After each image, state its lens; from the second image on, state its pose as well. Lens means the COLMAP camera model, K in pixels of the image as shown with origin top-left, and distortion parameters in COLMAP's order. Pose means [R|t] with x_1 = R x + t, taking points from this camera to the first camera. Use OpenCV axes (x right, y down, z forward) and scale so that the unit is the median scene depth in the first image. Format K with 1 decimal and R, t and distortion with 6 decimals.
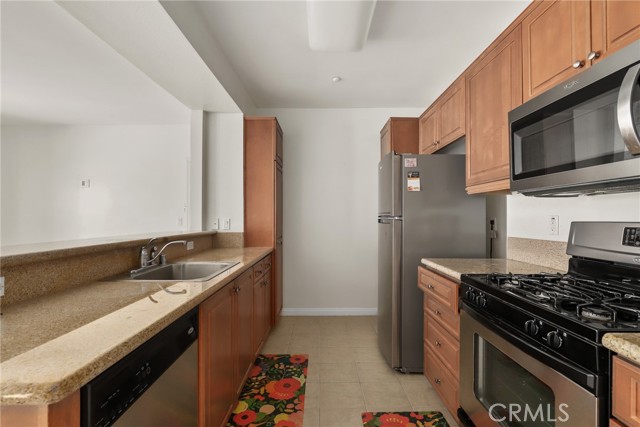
lens RADIAL K [[297.7, 0, 320.6], [0, 297.7, 214.5], [0, 0, 1]] dist [-0.006383, 0.001717]
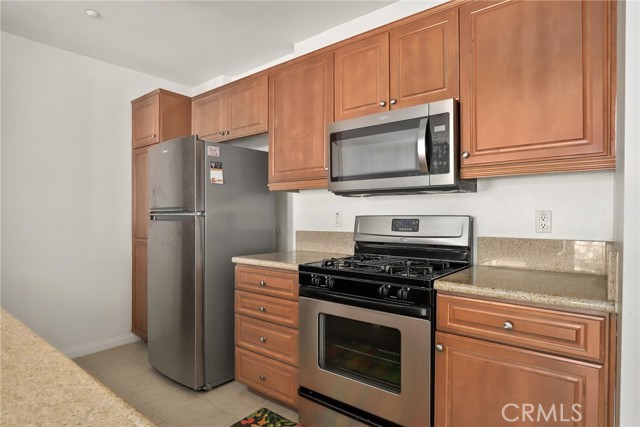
lens RADIAL K [[360.5, 0, 319.4], [0, 360.5, 213.8], [0, 0, 1]] dist [-0.000259, 0.000002]
pose [[0.630885, 0.002364, 0.775873, -0.403984], [-0.005520, 0.999984, 0.001441, 0.010933], [-0.775857, -0.005192, 0.630887, 0.091519]]
